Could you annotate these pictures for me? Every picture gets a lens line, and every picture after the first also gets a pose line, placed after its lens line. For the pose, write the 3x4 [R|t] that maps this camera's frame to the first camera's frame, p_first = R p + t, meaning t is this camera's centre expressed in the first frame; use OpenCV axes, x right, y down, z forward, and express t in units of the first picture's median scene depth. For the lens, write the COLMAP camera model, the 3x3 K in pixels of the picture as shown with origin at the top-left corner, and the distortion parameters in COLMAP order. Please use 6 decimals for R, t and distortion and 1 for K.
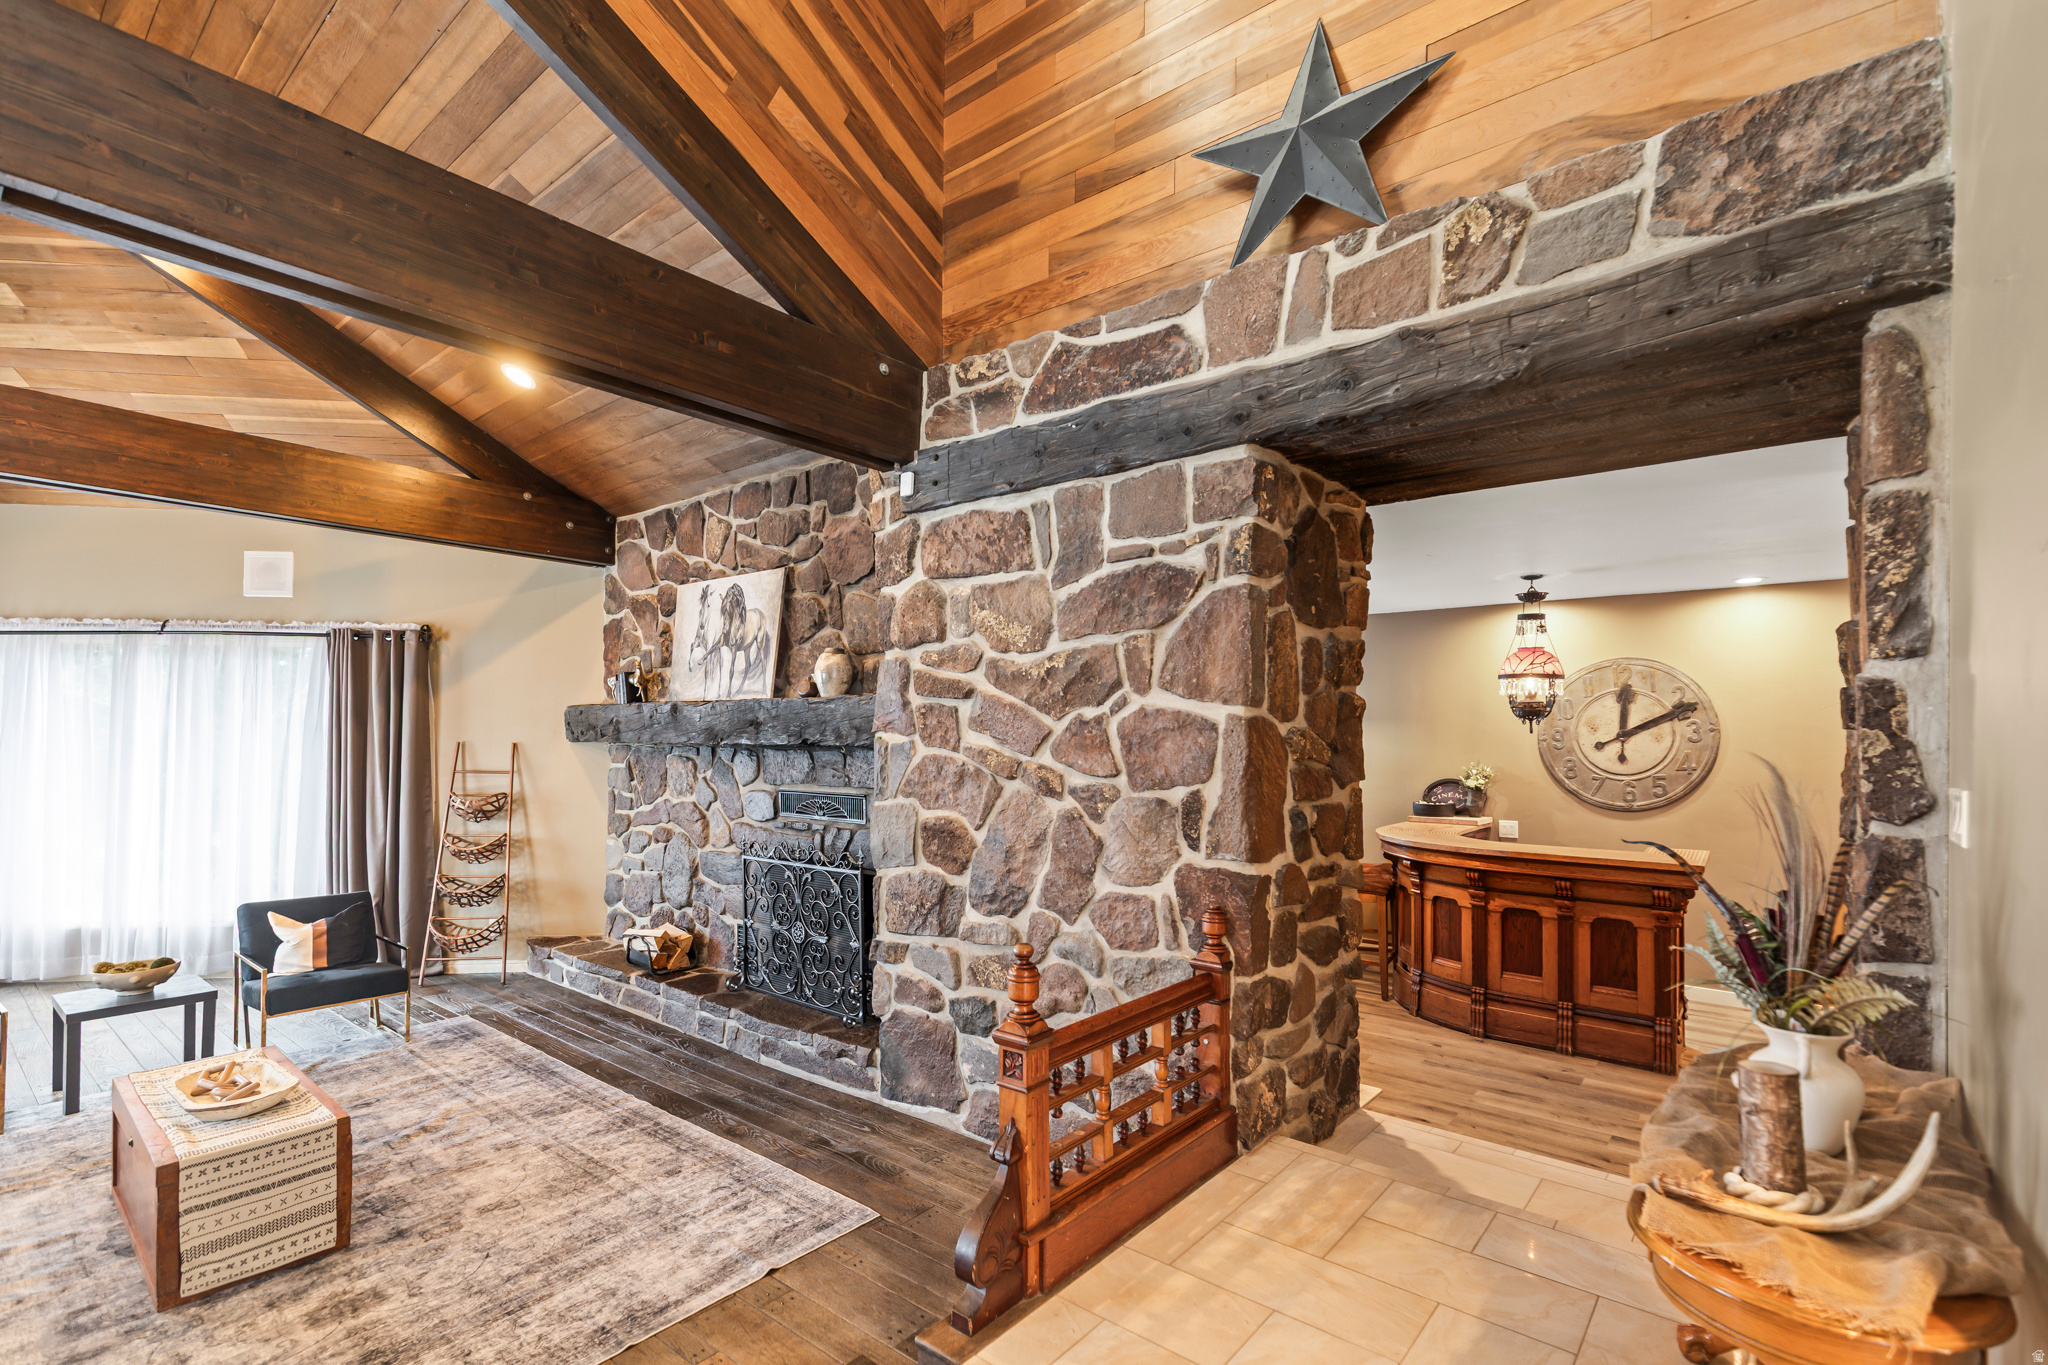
lens RADIAL K [[938.0, 0, 1022.4], [0, 938.0, 728.0], [0, 0, 1]] dist [0.014216, -0.001419]
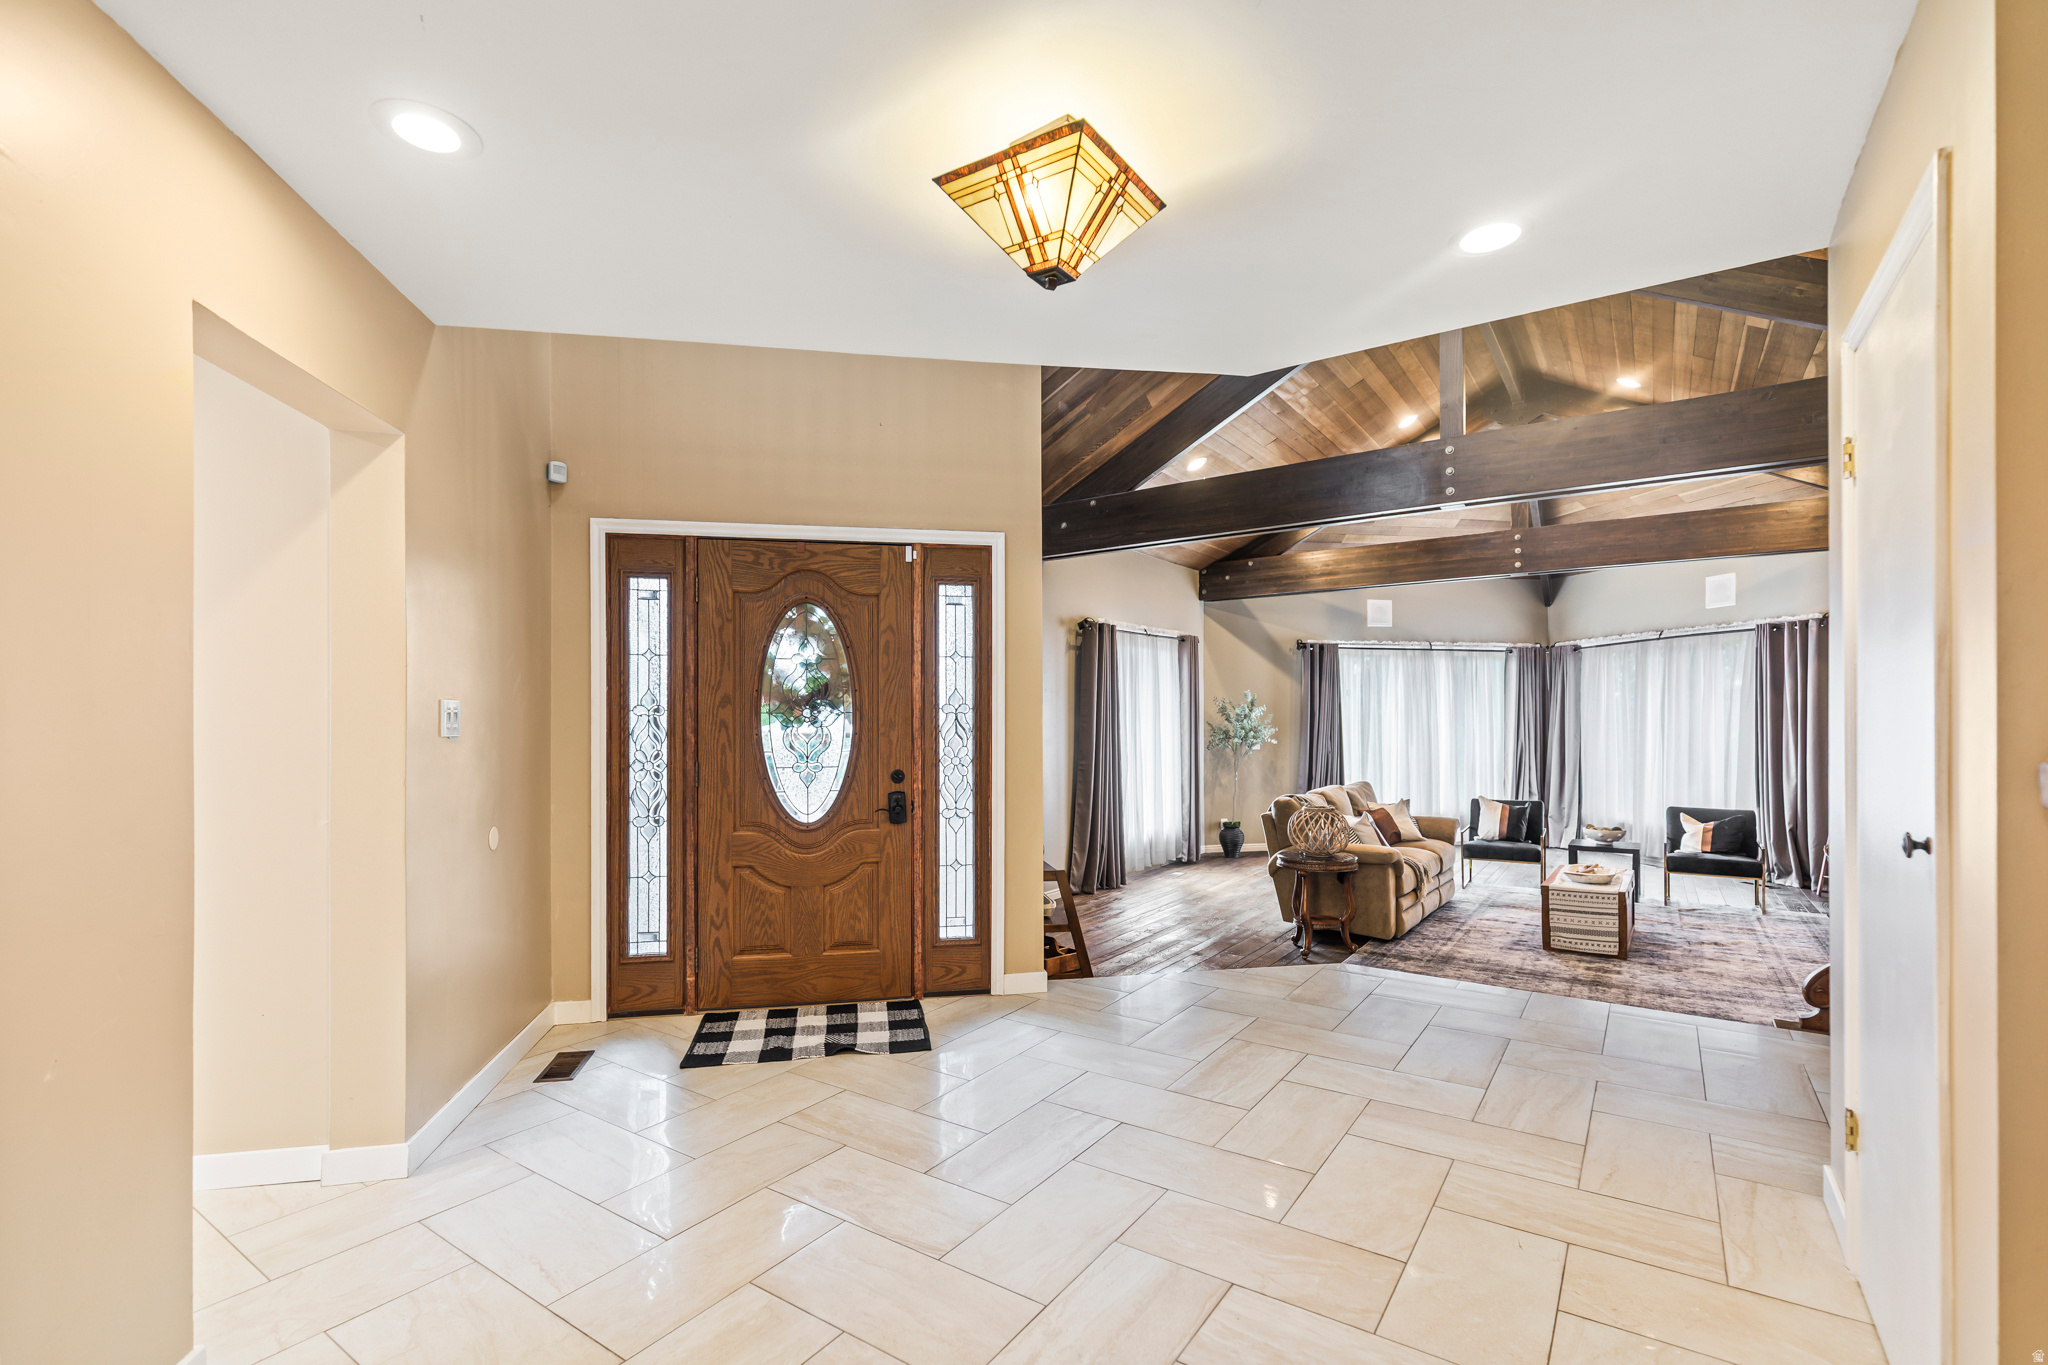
lens RADIAL K [[926.0, 0, 1014.7], [0, 926.0, 718.6], [0, 0, 1]] dist [0.002862, 0.000060]
pose [[0.089172, -0.006228, -0.995997, 0.805178], [0.012784, 0.999905, -0.005108, 0.038336], [0.995934, -0.012278, 0.089243, -0.303949]]
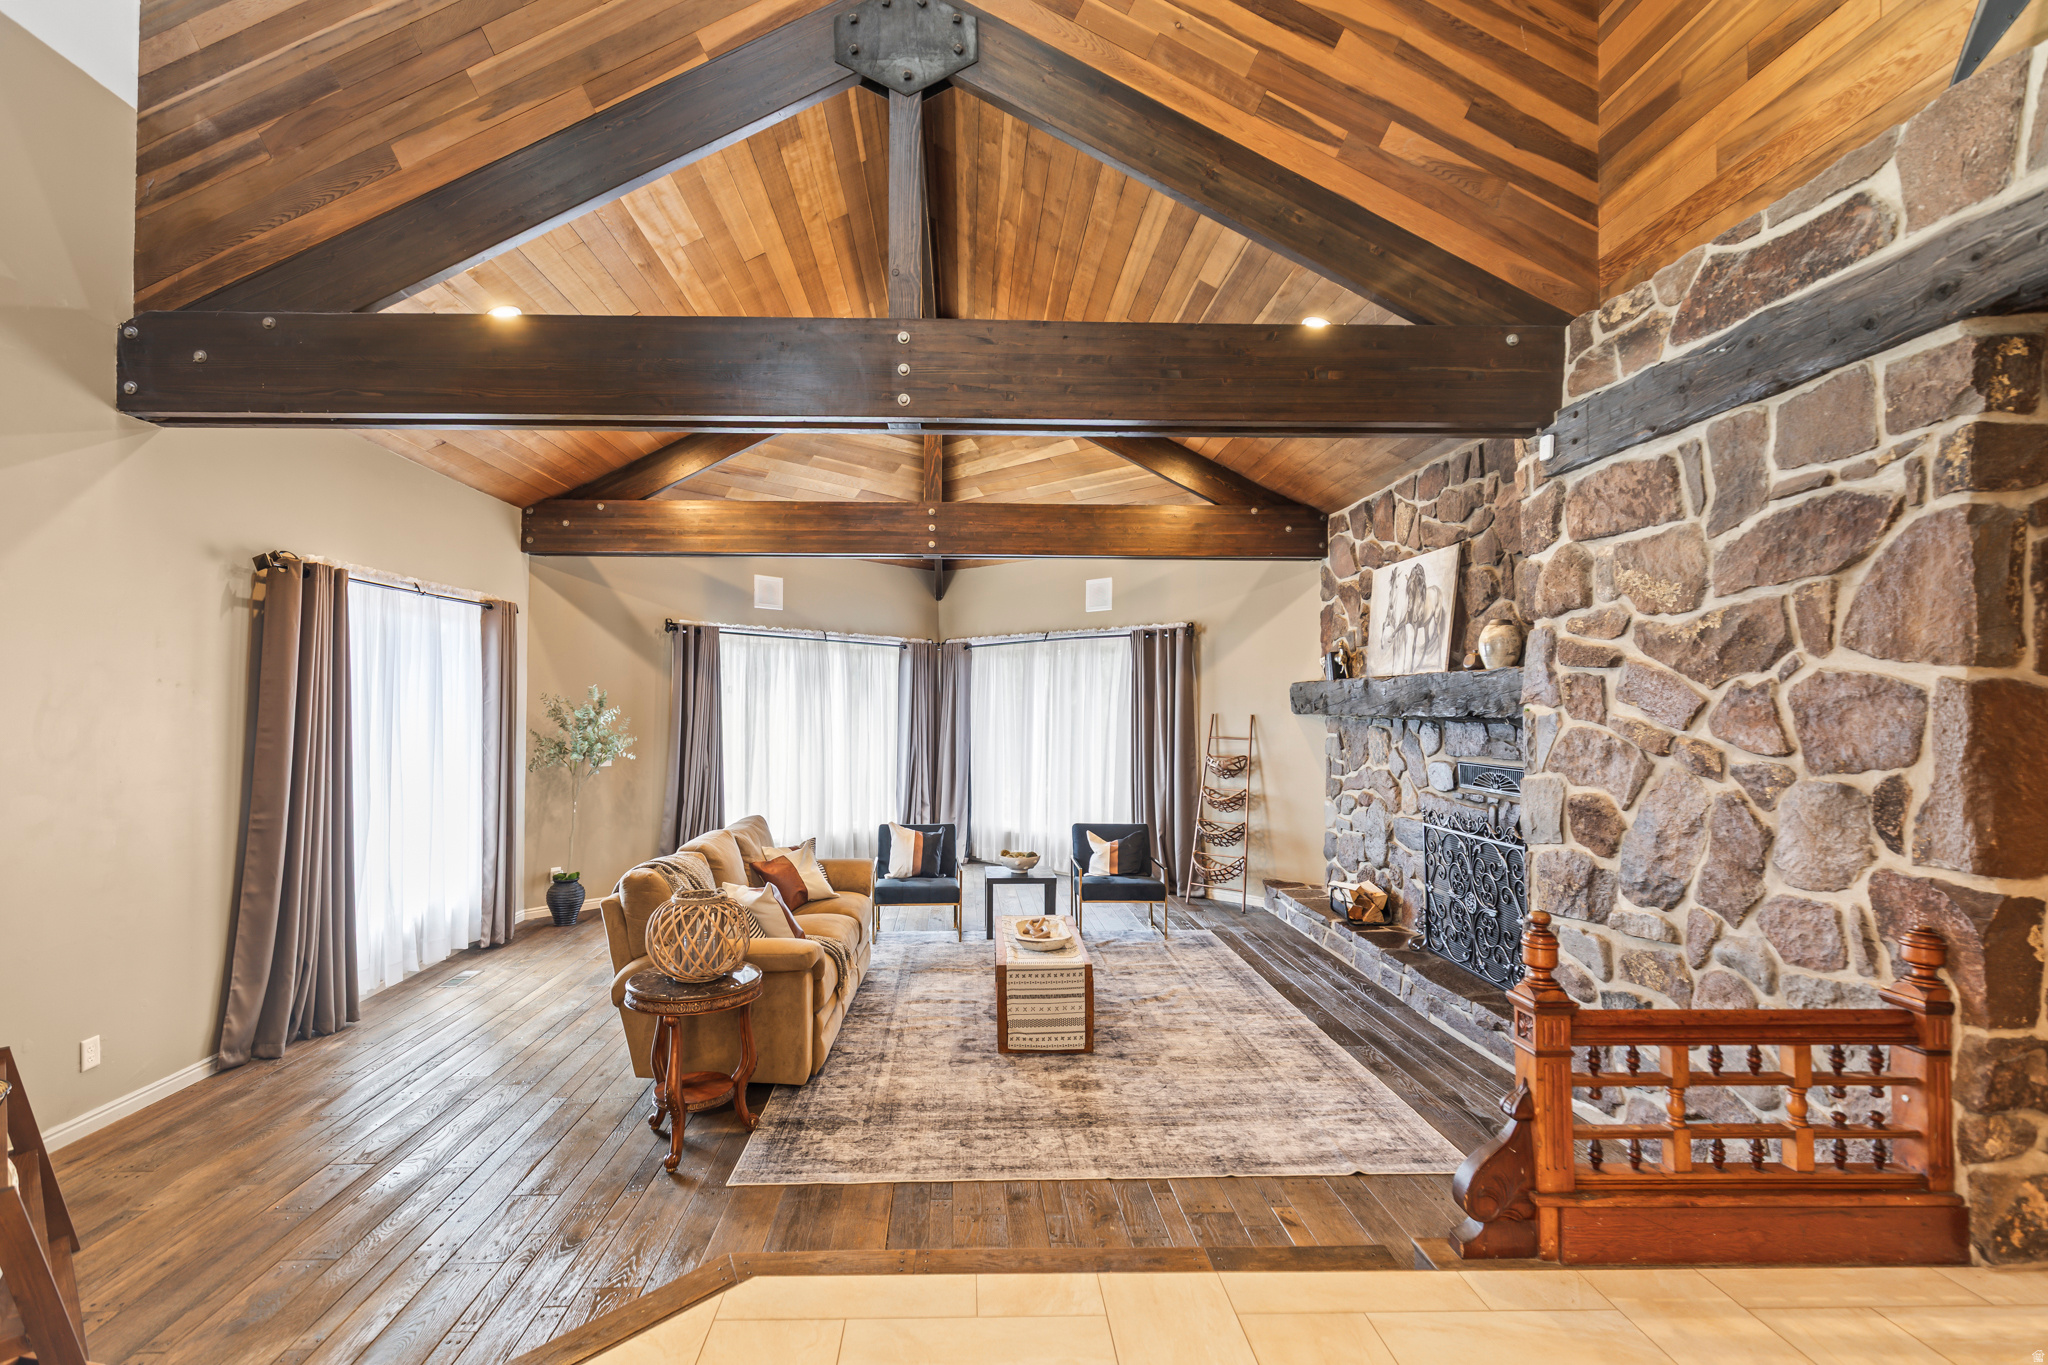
lens RADIAL K [[931.0, 0, 986.9], [0, 931.0, 687.5], [0, 0, 1]] dist [0.006397, 0.000209]
pose [[0.659031, -0.018765, -0.751882, 0.218295], [0.006839, 0.999797, -0.018958, 0.001952], [0.752085, 0.007352, 0.659025, -0.067385]]
